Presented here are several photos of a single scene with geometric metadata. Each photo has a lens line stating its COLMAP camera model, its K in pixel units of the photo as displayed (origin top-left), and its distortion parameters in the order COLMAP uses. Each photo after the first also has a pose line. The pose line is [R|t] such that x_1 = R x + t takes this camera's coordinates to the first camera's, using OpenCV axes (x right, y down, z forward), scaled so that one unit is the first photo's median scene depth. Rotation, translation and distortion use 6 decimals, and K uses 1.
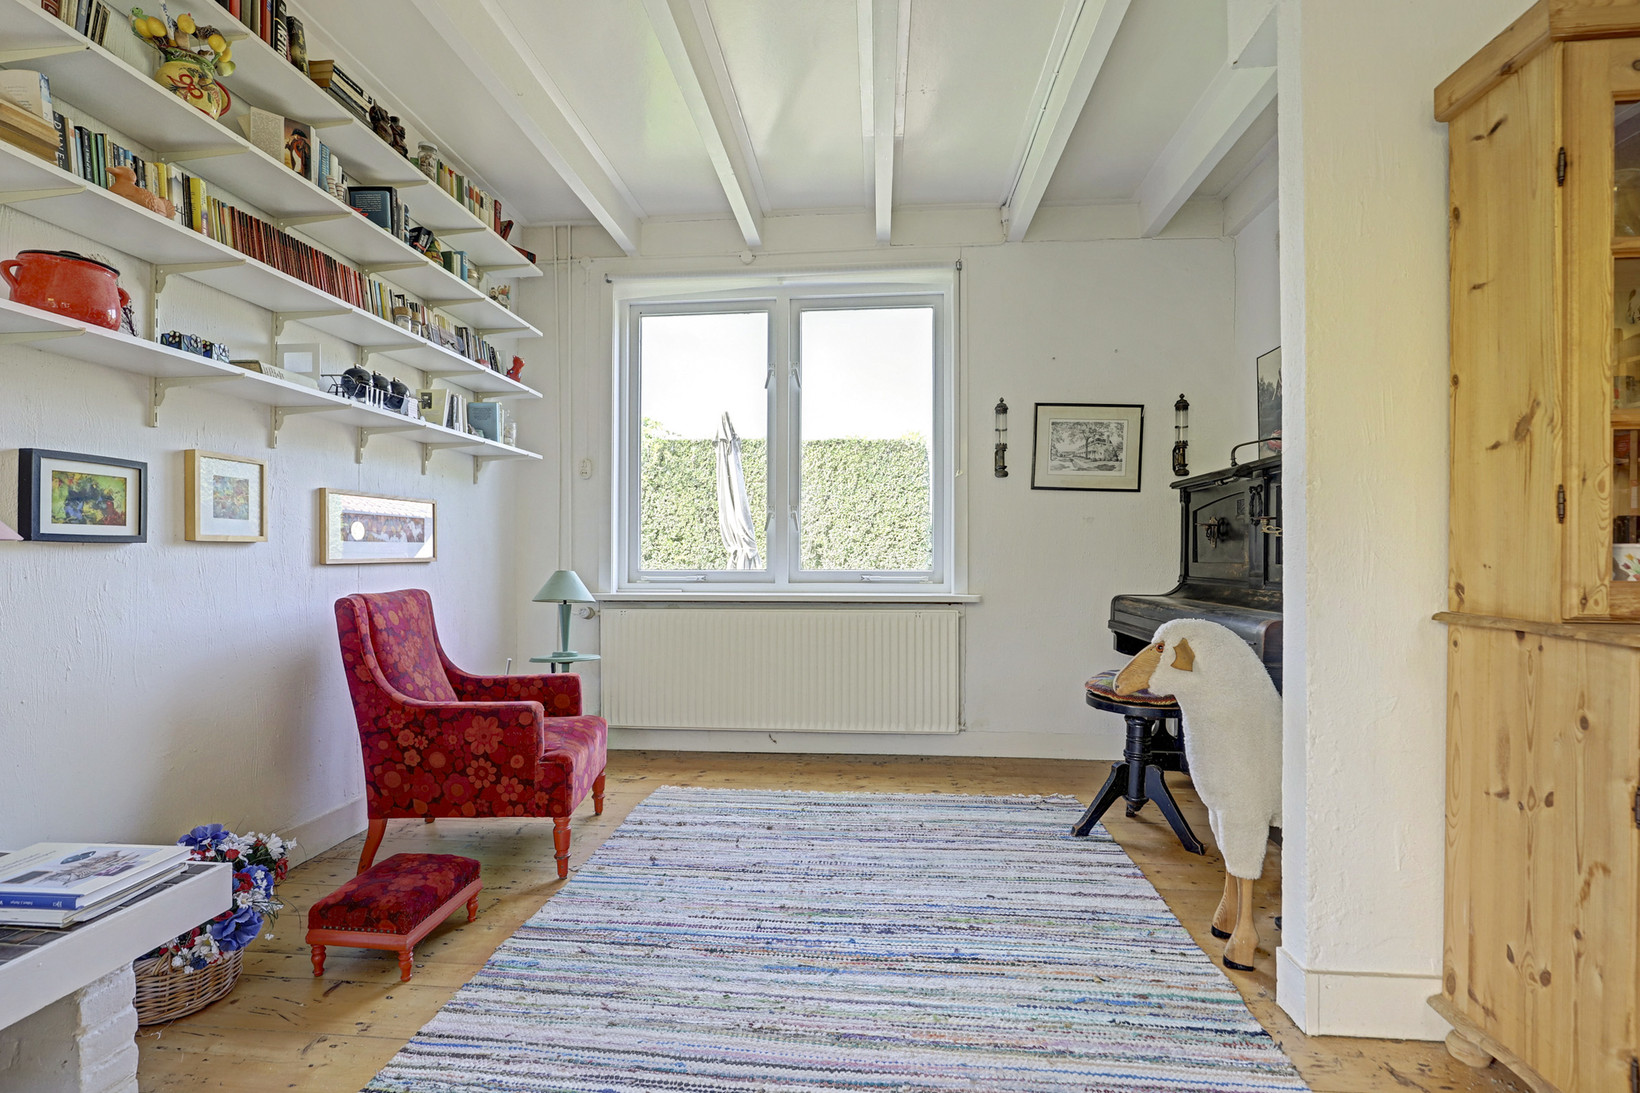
lens RADIAL K [[761.8, 0, 806.2], [0, 761.8, 551.1], [0, 0, 1]] dist [-0.030075, 0.006472]
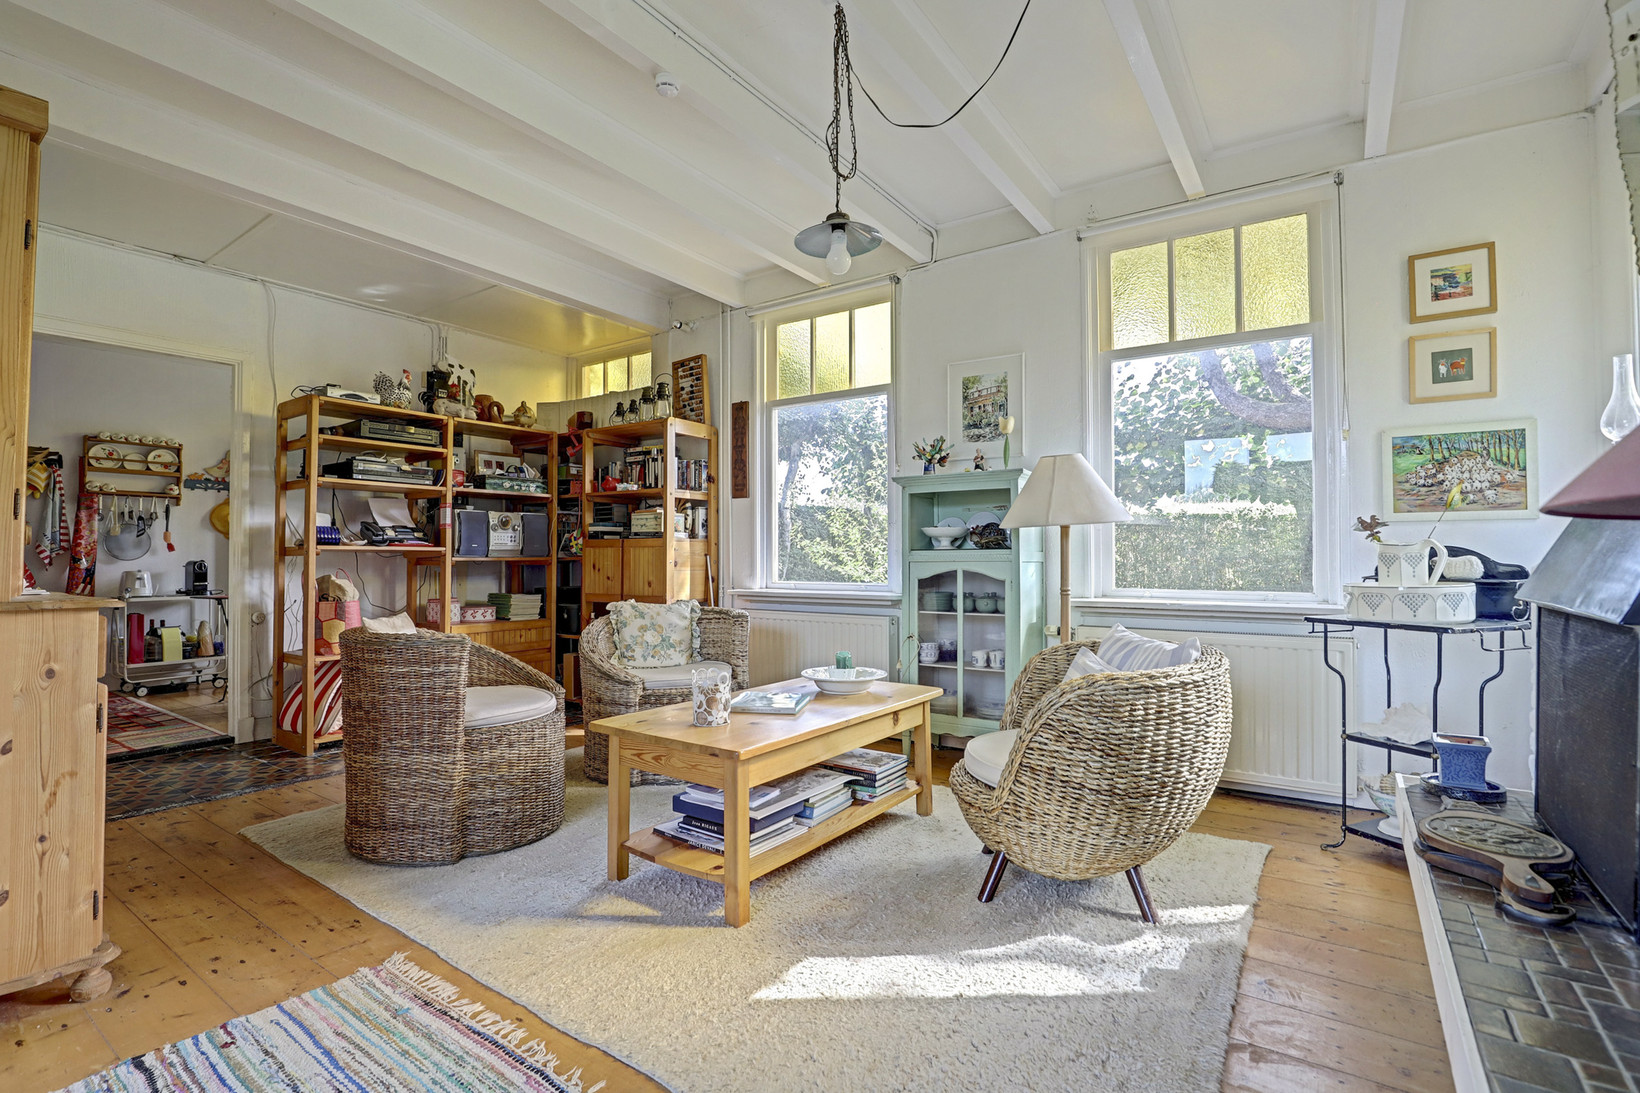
lens RADIAL K [[761.8, 0, 809.6], [0, 761.8, 534.3], [0, 0, 1]] dist [-0.030075, 0.006472]
pose [[-0.877568, 0.011642, 0.479311, -0.694559], [-0.003184, 0.999542, -0.030107, 0.018618], [-0.479442, -0.027947, -0.877128, 1.374722]]
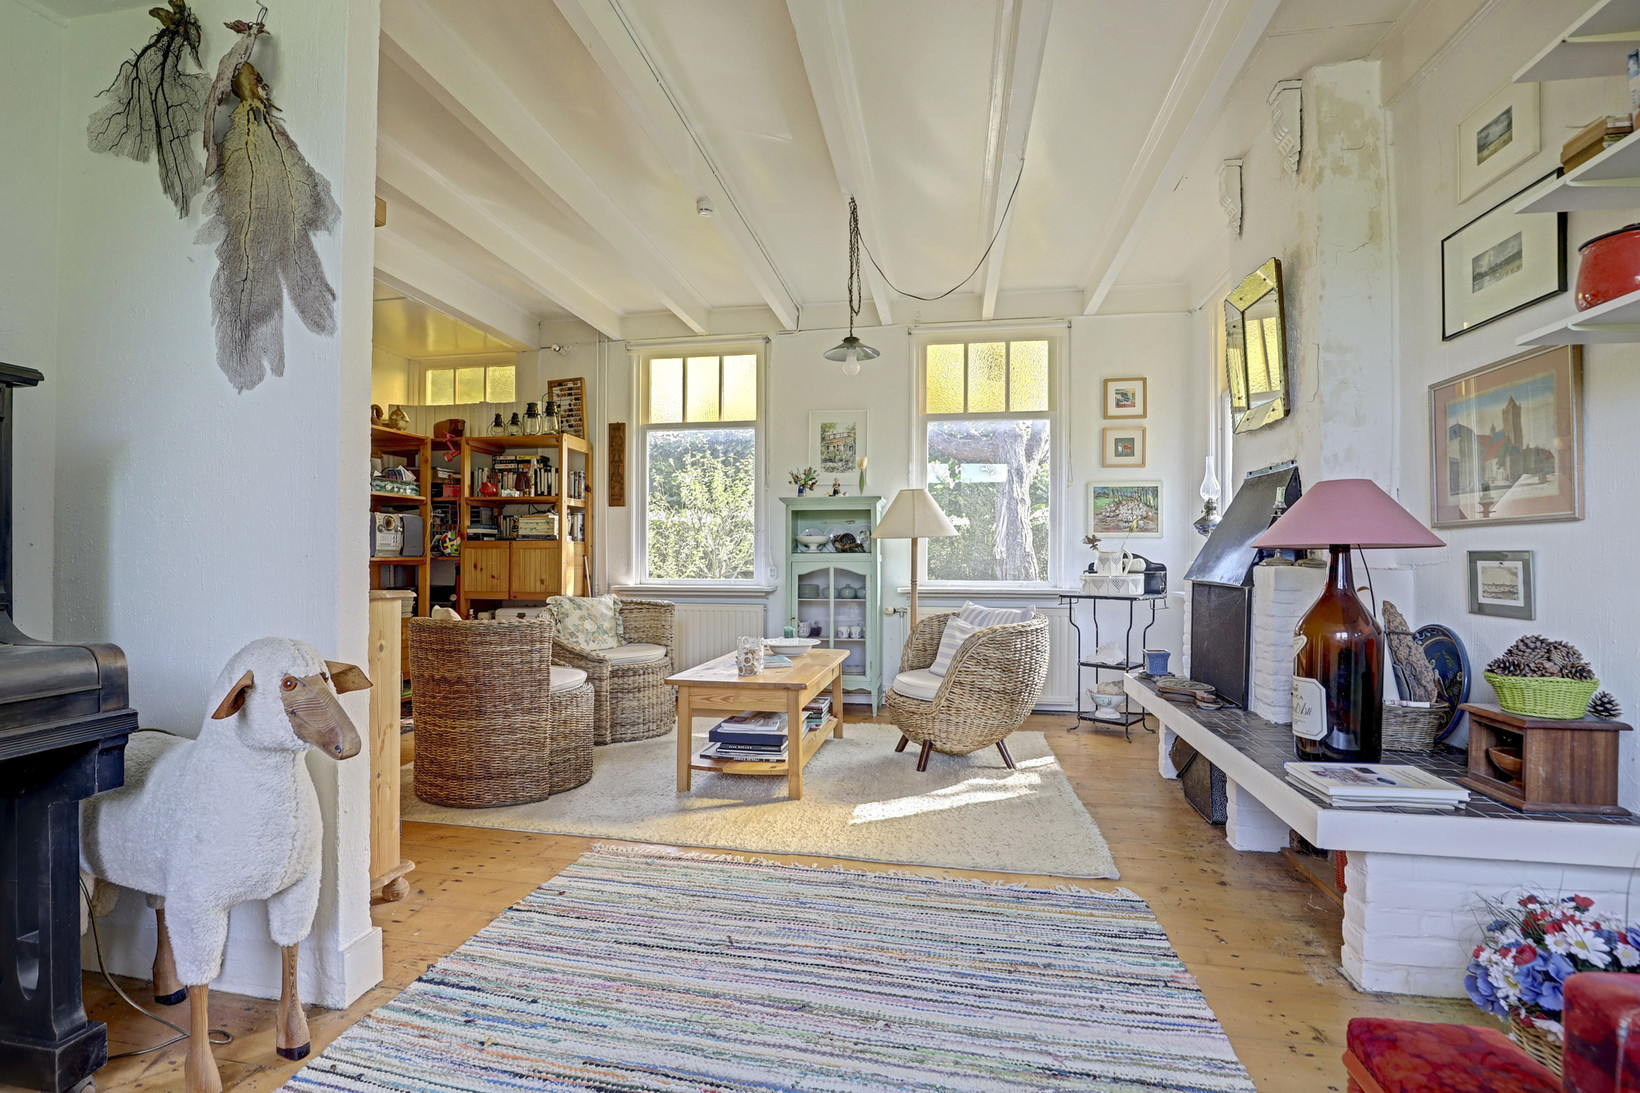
lens RADIAL K [[761.8, 0, 809.3], [0, 761.8, 546.3], [0, 0, 1]] dist [-0.030075, 0.006472]
pose [[-0.997104, -0.003892, 0.075949, -0.052313], [-0.005183, 0.999845, -0.016810, 0.020857], [-0.075872, -0.017154, -0.996970, 2.406196]]
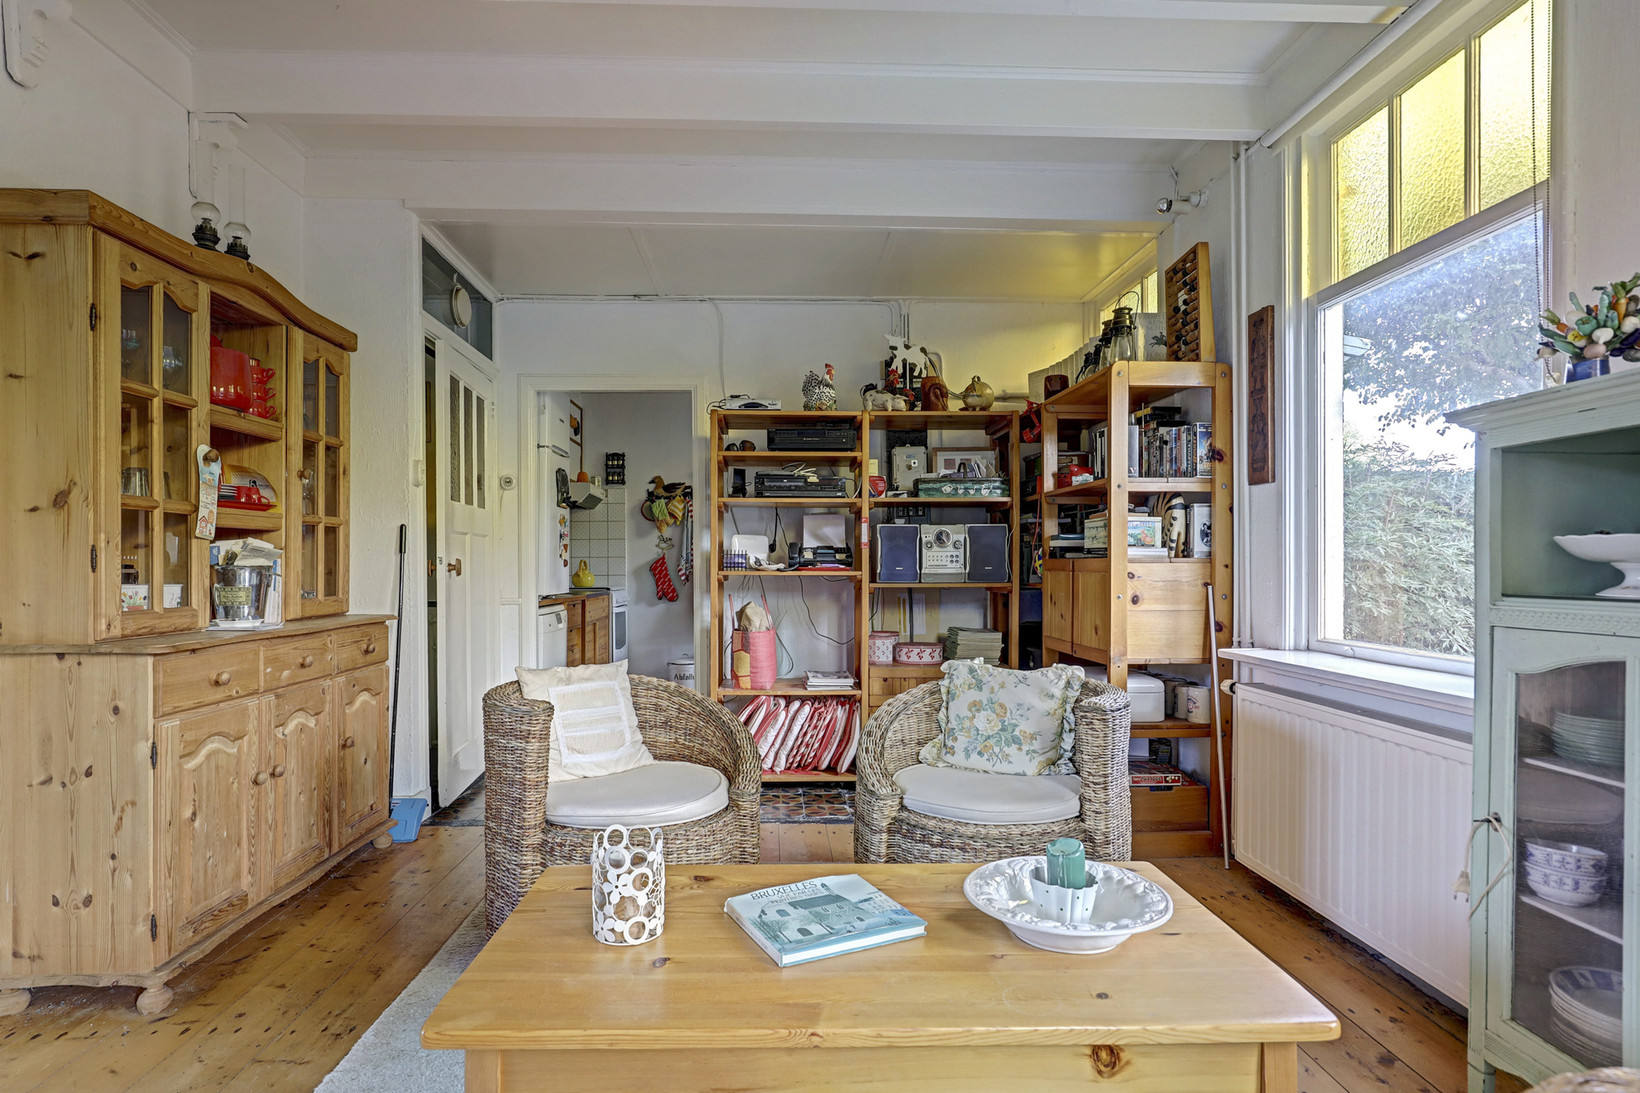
lens RADIAL K [[851.6, 0, 804.6], [0, 851.6, 562.7], [0, 0, 1]] dist [-0.002521, 0.001867]
pose [[-0.141251, -0.003901, 0.989966, -0.727622], [-0.000629, 0.999992, 0.003851, -0.060136], [-0.989974, -0.000079, -0.141252, -0.096981]]
